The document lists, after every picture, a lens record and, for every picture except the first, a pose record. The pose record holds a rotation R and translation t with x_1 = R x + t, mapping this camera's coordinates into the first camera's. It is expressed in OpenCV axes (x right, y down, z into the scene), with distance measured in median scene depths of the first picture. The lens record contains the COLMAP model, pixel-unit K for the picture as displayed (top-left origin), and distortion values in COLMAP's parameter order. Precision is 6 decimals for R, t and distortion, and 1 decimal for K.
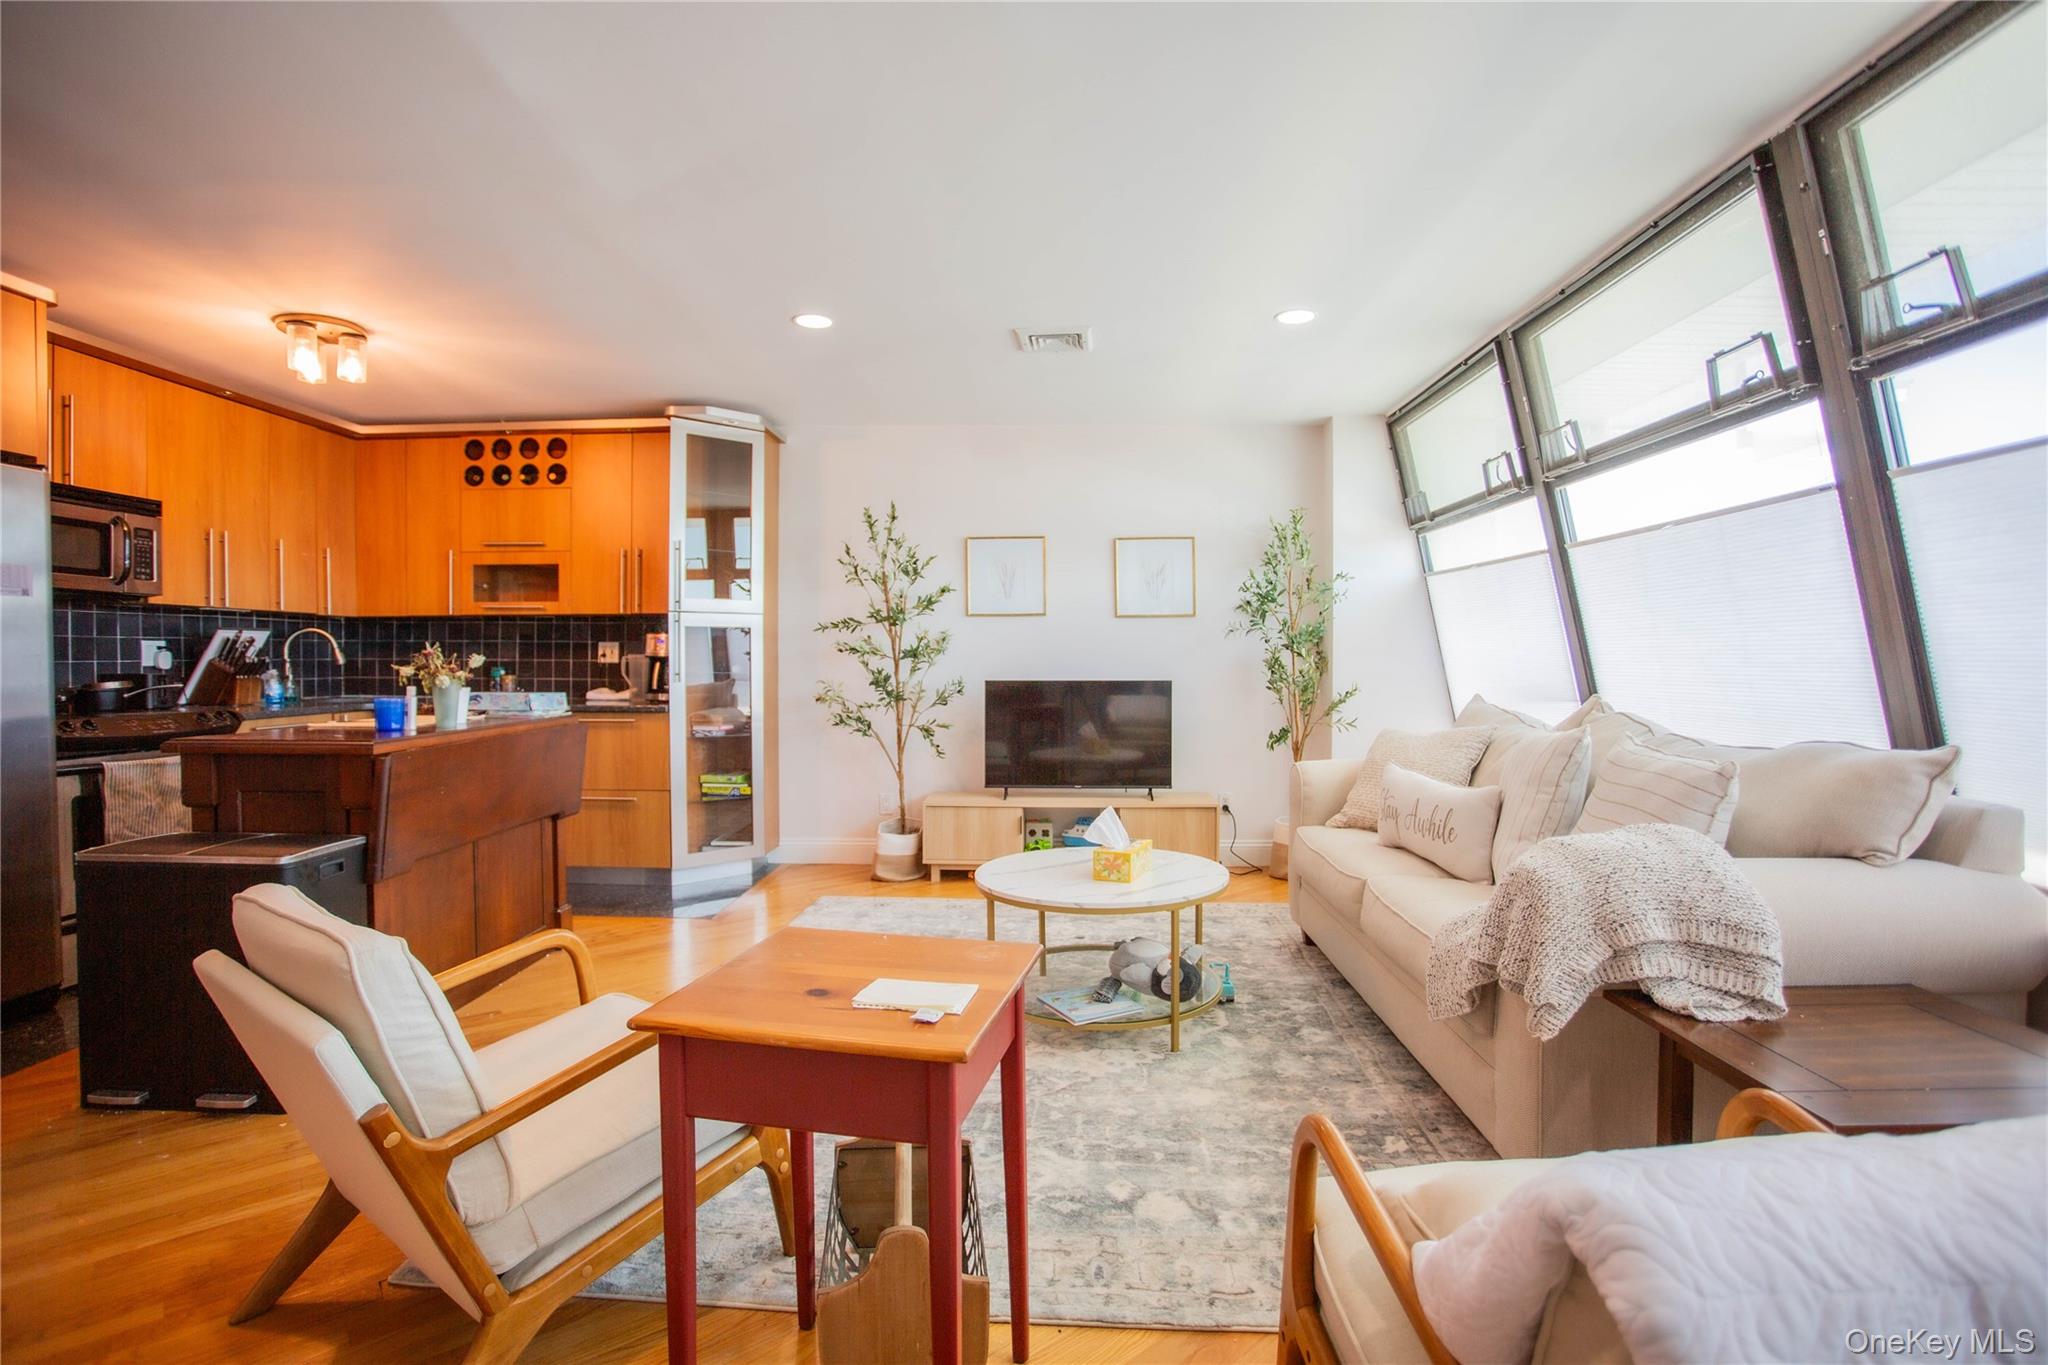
lens RADIAL K [[999.2, 0, 1008.4], [0, 999.2, 669.2], [0, 0, 1]] dist [-0.064541, 0.028352]
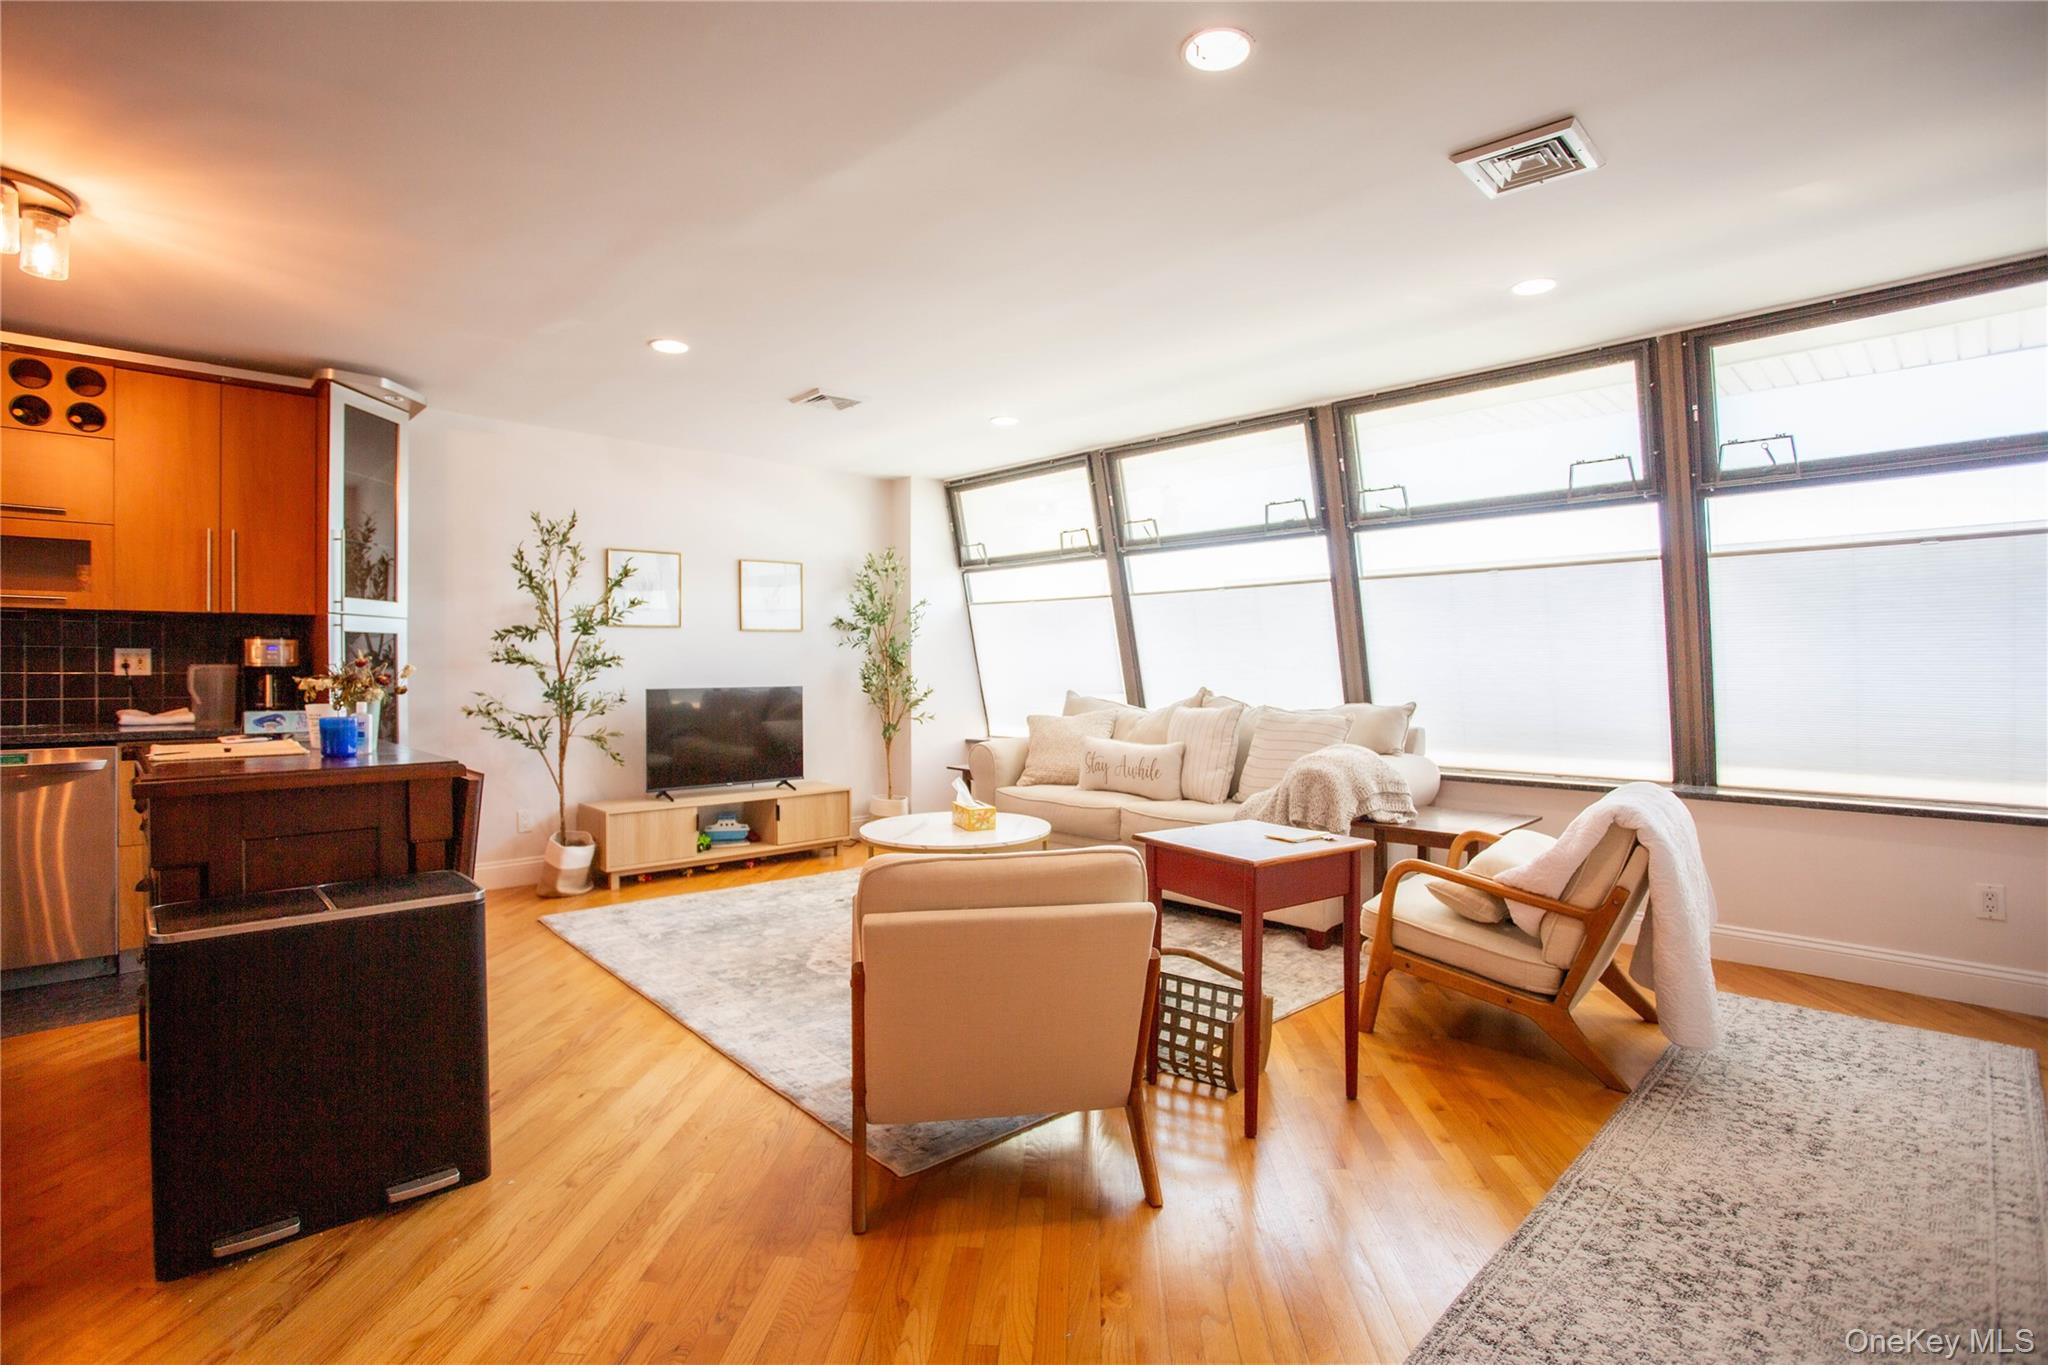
lens RADIAL K [[999.2, 0, 1019.5], [0, 999.2, 669.2], [0, 0, 1]] dist [-0.064541, 0.028352]
pose [[0.694500, -0.004814, 0.719476, -0.501299], [0.012365, 0.999910, -0.005245, 0.000981], [-0.719386, 0.012539, 0.694497, 0.009258]]
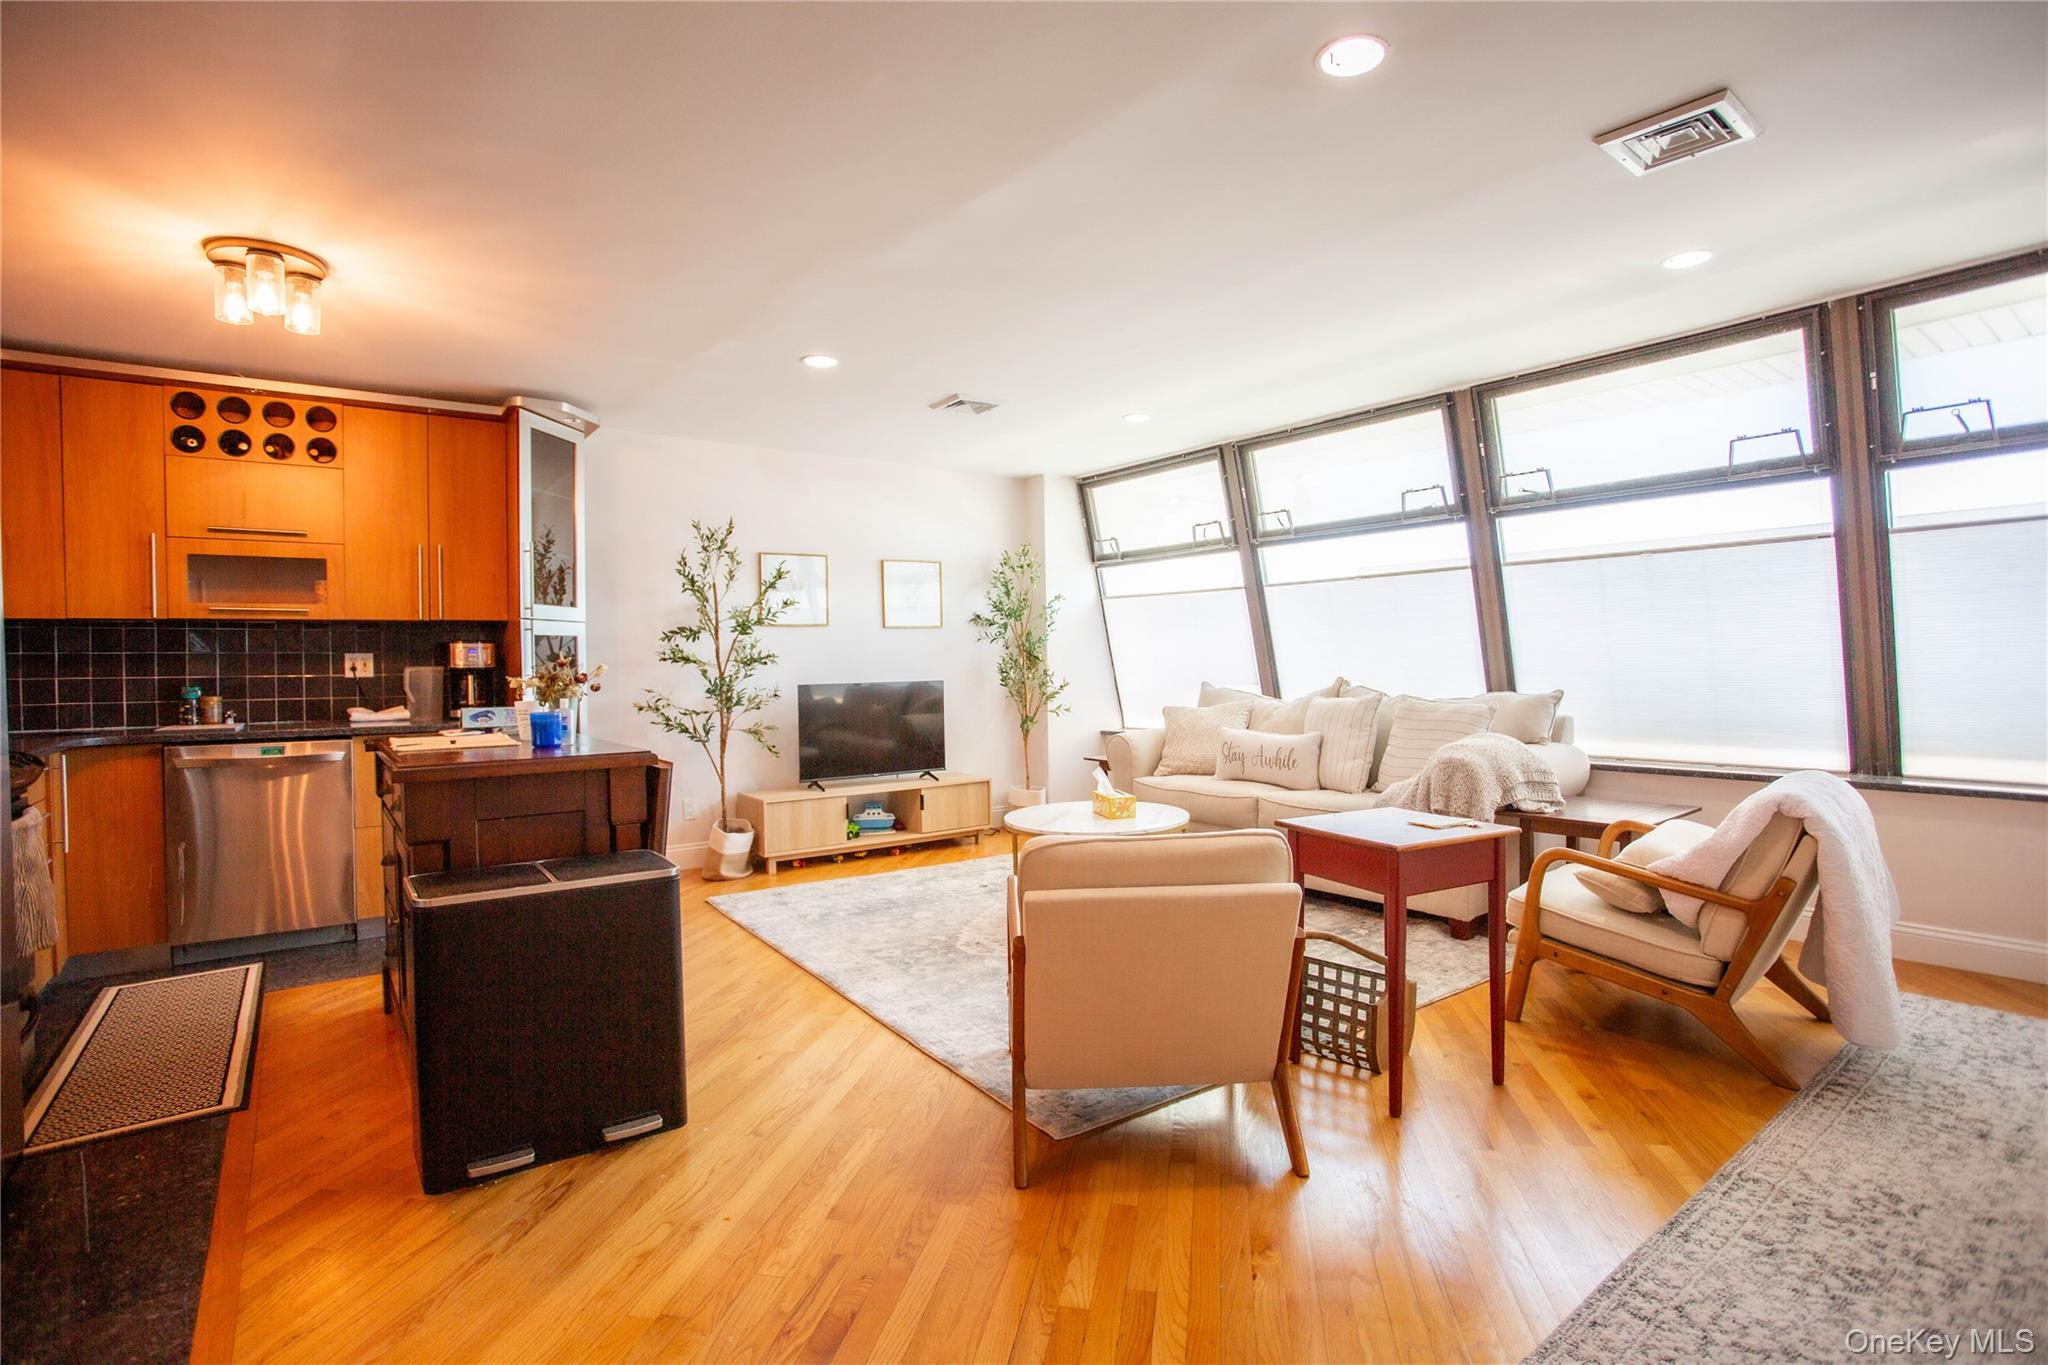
lens RADIAL K [[999.2, 0, 1020.4], [0, 999.2, 671.0], [0, 0, 1]] dist [-0.064541, 0.028352]
pose [[0.778842, -0.019530, 0.626916, -0.526030], [0.024375, 0.999703, 0.000861, 0.001236], [-0.626746, 0.014611, 0.779087, -0.002255]]
